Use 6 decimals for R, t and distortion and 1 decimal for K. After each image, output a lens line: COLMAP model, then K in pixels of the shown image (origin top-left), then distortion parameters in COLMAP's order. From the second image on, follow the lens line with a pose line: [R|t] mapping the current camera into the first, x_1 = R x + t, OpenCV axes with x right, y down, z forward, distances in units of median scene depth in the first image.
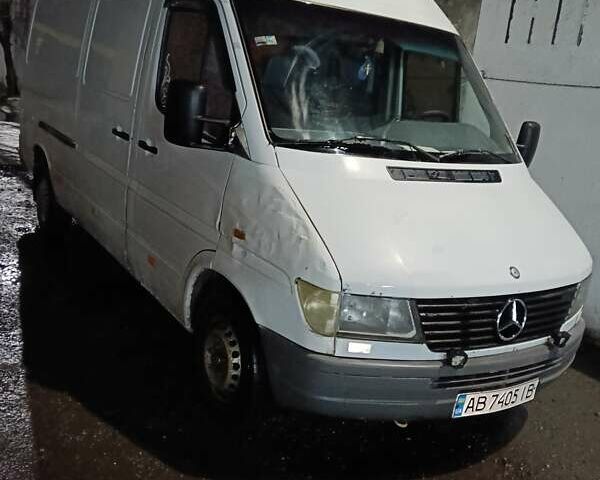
lens RADIAL K [[653.8, 0, 283.9], [0, 653.8, 251.0], [0, 0, 1]] dist [0.168210, -0.442828]
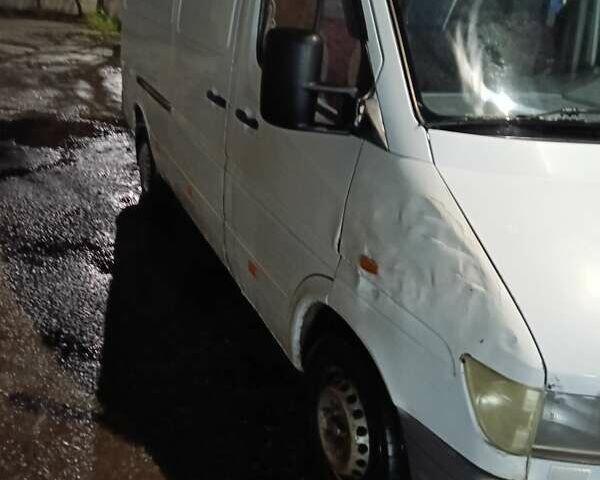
lens RADIAL K [[653.8, 0, 283.9], [0, 653.8, 251.0], [0, 0, 1]] dist [0.168210, -0.442828]
pose [[0.982208, 0.018774, -0.186856, -0.027590], [-0.000818, 0.995409, 0.095713, -0.098550], [0.187795, -0.093857, 0.977714, 0.323694]]
